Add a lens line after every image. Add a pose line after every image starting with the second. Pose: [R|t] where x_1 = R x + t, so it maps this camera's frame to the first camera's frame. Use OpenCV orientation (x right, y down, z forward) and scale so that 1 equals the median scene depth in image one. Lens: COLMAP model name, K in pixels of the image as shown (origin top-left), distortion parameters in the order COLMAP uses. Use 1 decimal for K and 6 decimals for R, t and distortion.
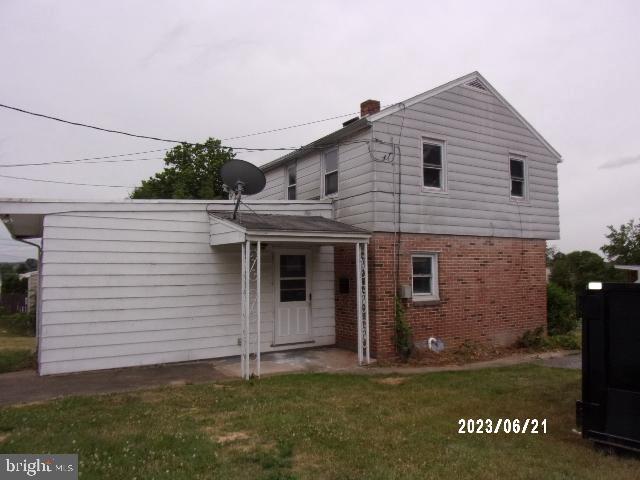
lens RADIAL K [[474.2, 0, 320.0], [0, 474.2, 240.0], [0, 0, 1]] dist [-0.013778, -0.003886]
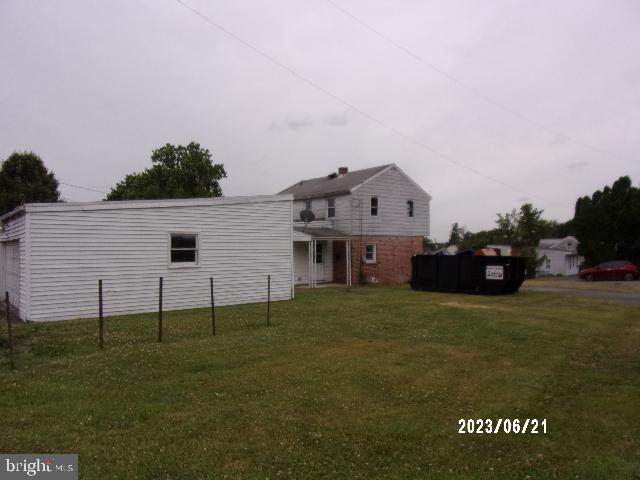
lens RADIAL K [[474.2, 0, 320.0], [0, 474.2, 240.0], [0, 0, 1]] dist [-0.013778, -0.003886]
pose [[0.988122, 0.004495, 0.153607, -0.389199], [-0.012107, 0.998742, 0.048660, -0.099395], [-0.153195, -0.049941, 0.986933, -1.289176]]
